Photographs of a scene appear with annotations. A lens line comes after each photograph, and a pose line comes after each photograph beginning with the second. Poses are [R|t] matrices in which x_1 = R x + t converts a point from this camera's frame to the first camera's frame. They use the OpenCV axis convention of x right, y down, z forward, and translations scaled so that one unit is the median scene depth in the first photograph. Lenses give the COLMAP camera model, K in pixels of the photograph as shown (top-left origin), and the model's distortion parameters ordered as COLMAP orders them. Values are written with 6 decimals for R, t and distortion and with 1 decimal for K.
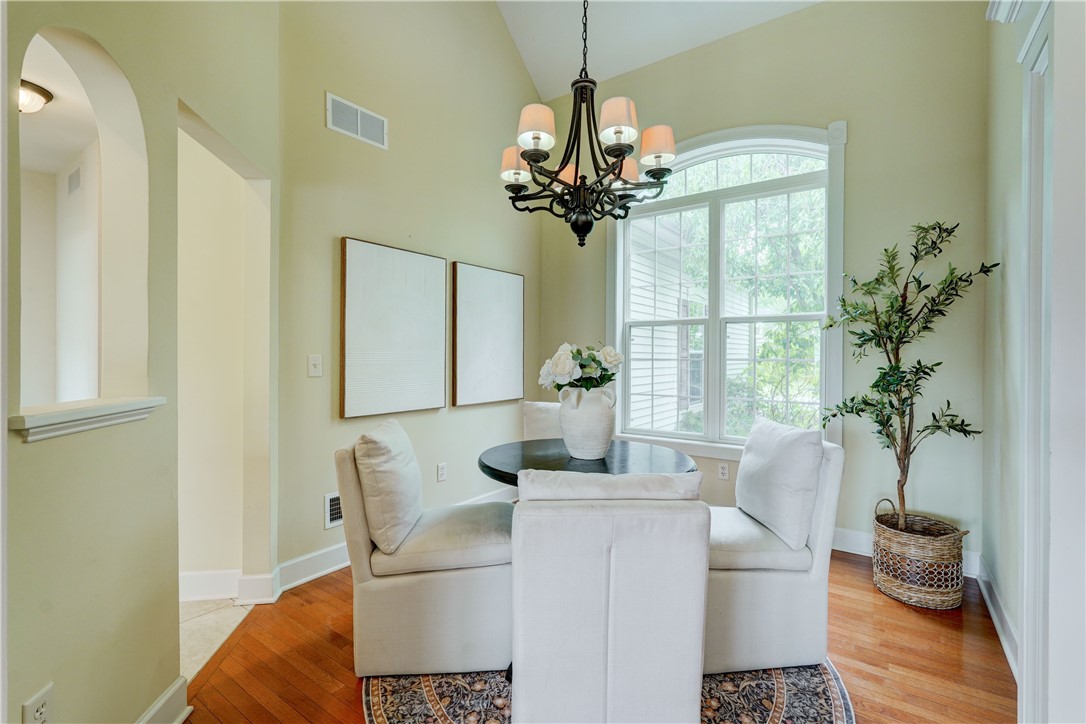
lens RADIAL K [[504.0, 0, 543.0], [0, 504.0, 362.0], [0, 0, 1]] dist [-0.014063, 0.006312]
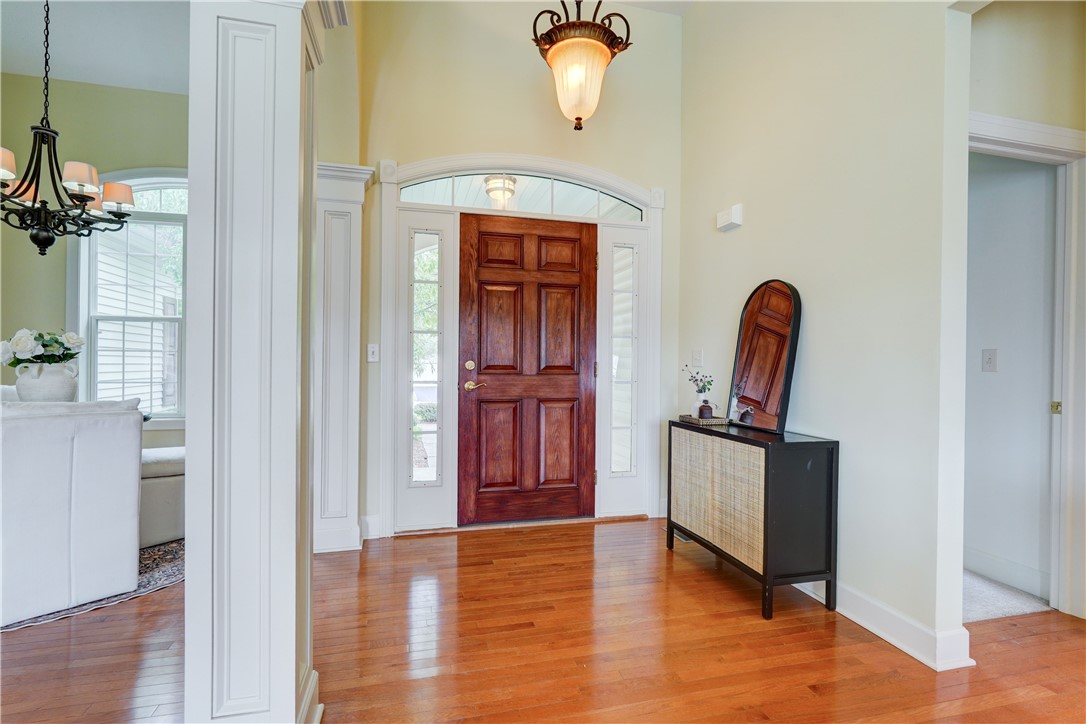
lens RADIAL K [[477.3, 0, 537.5], [0, 477.3, 361.6], [0, 0, 1]] dist [0.000352, 0.000379]
pose [[0.615861, 0.002122, 0.787852, -0.108458], [0.003827, 0.999977, -0.005685, 0.057980], [-0.787845, 0.006516, 0.615839, -0.773777]]
